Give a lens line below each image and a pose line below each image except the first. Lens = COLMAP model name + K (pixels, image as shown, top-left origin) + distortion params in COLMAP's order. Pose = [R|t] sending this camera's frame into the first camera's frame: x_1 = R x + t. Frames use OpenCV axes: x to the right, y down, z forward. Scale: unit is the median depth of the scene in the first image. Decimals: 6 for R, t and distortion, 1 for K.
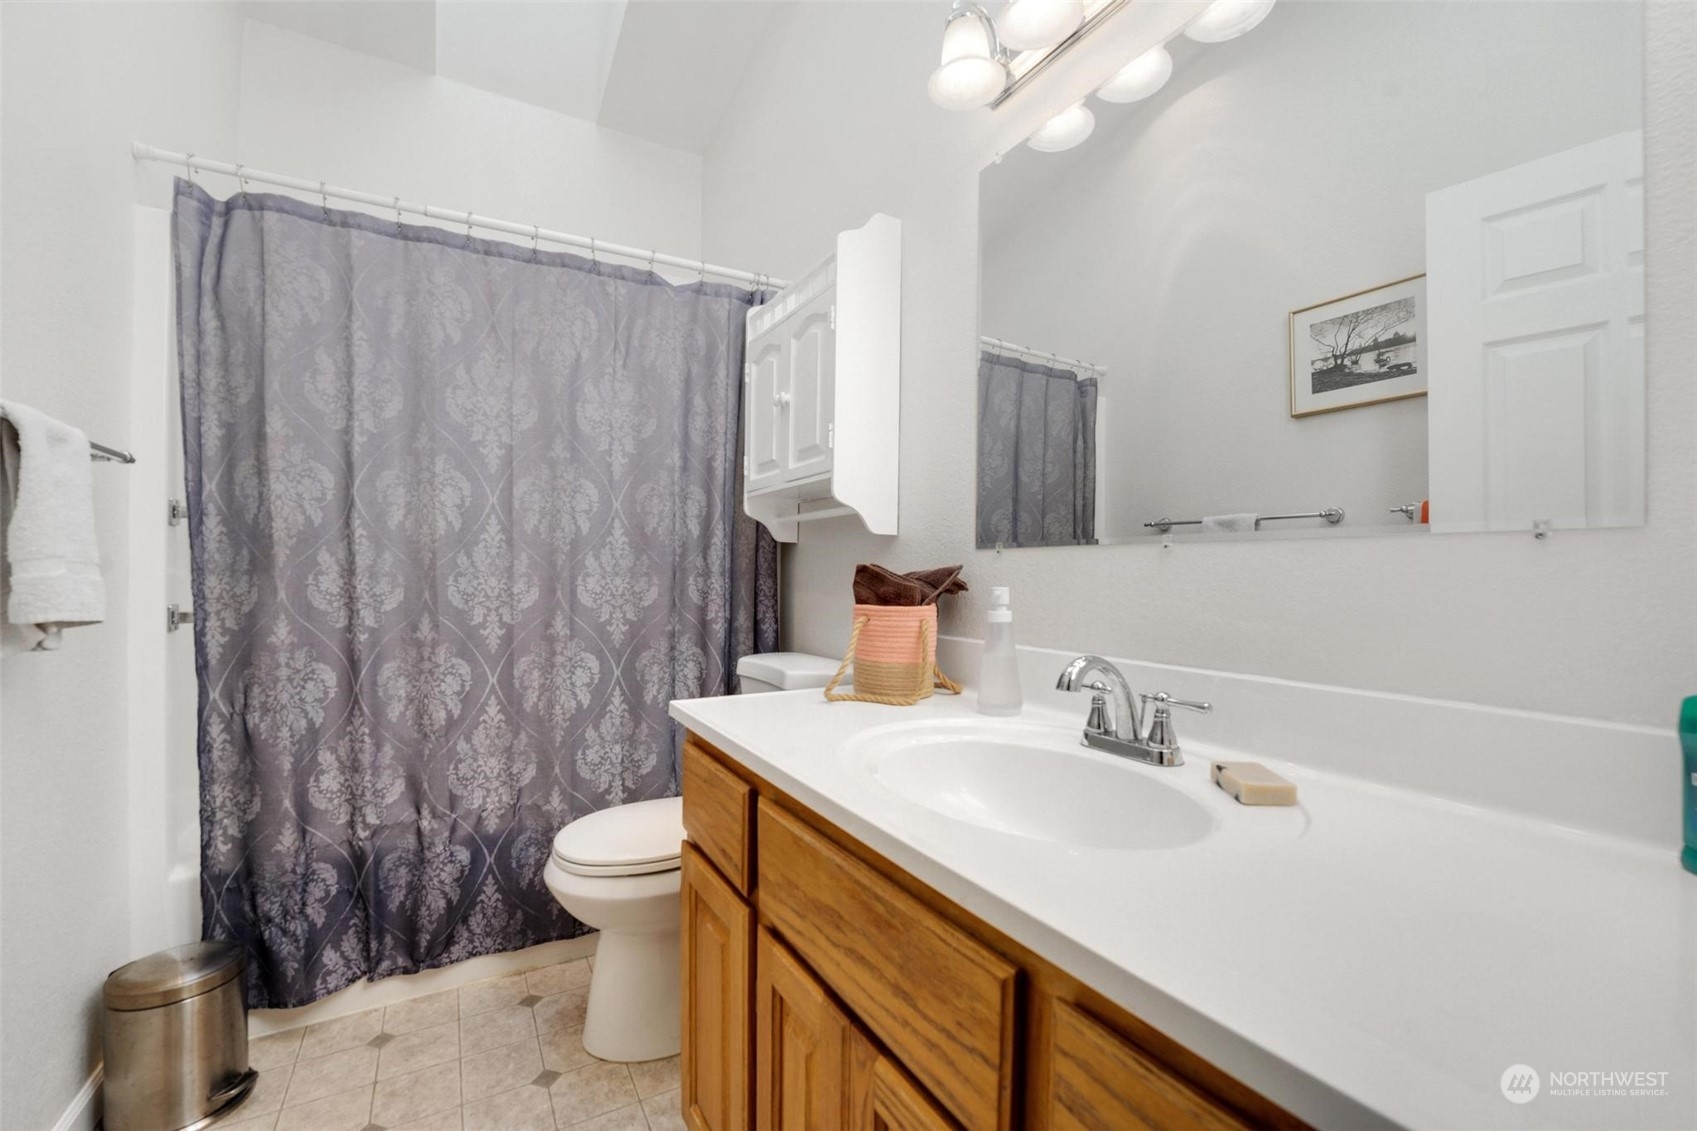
lens RADIAL K [[759.2, 0, 854.3], [0, 759.2, 573.3], [0, 0, 1]] dist [0.000733, -0.000019]
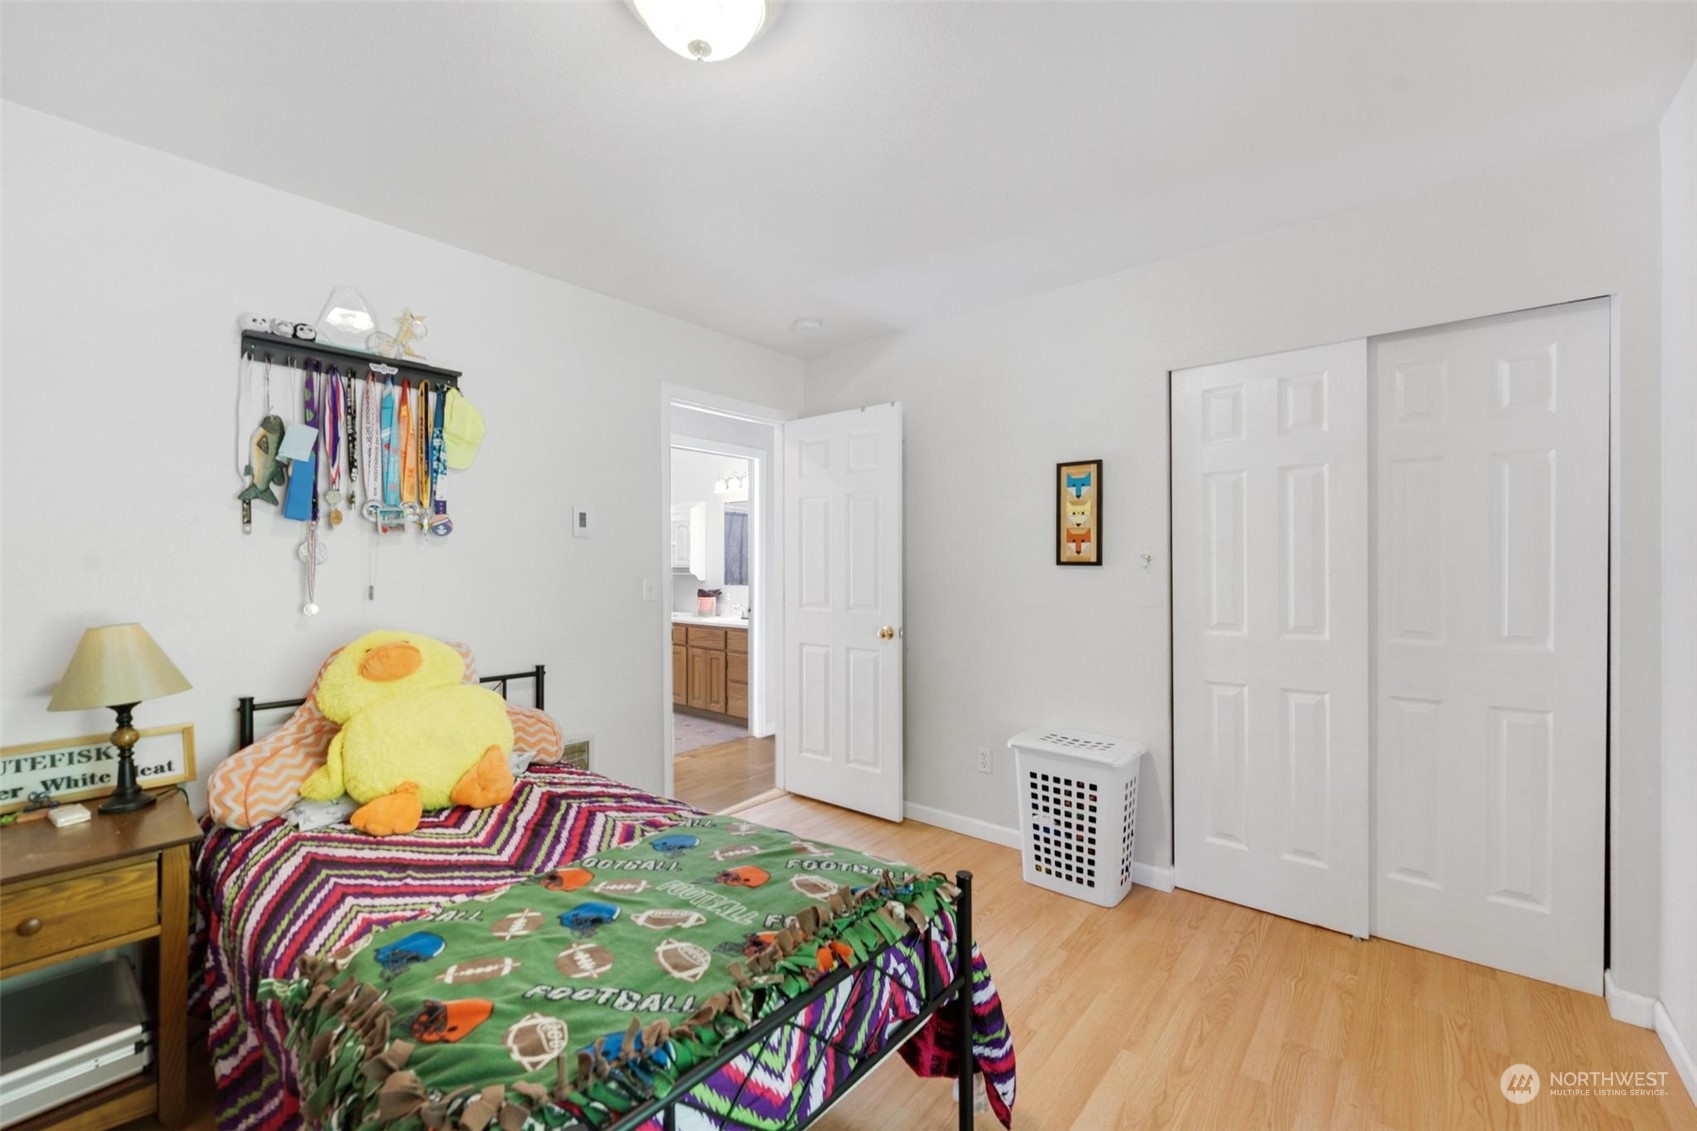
lens RADIAL K [[759.2, 0, 854.3], [0, 759.2, 573.3], [0, 0, 1]] dist [0.000733, -0.000019]
pose [[0.952057, -0.003269, 0.305904, -0.492203], [0.002228, 0.999990, 0.003750, -0.117278], [-0.305913, -0.002889, 0.952055, -3.605084]]
